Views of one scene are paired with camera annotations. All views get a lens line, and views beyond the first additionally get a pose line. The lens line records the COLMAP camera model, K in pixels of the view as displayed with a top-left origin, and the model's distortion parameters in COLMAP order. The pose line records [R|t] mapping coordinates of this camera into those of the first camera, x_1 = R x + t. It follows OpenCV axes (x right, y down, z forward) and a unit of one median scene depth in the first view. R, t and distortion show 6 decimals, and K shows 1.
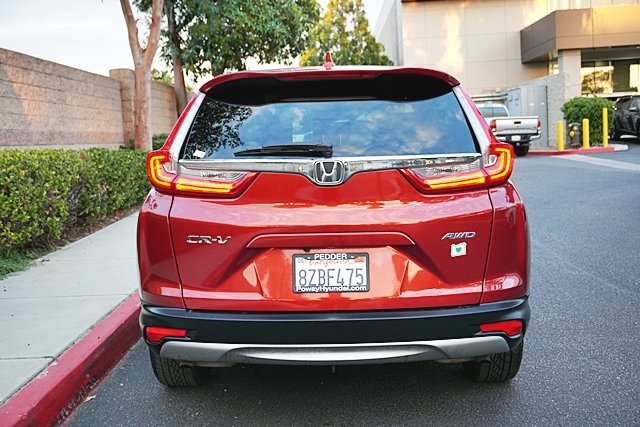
lens RADIAL K [[771.7, 0, 320.5], [0, 771.7, 215.8], [0, 0, 1]] dist [0.028418, 0.000000]
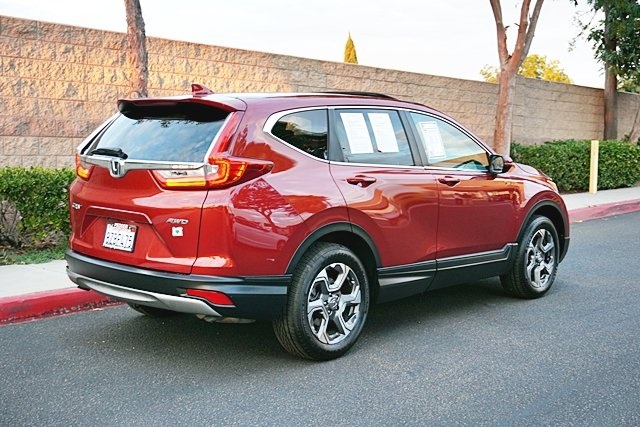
lens RADIAL K [[833.0, 0, 320.5], [0, 833.0, 212.1], [0, 0, 1]] dist [0.105612, 0.000000]
pose [[0.761573, 0.110652, -0.638563, 1.221465], [-0.118393, 0.992490, 0.030782, -0.061709], [0.637173, 0.052159, 0.768954, 0.009655]]
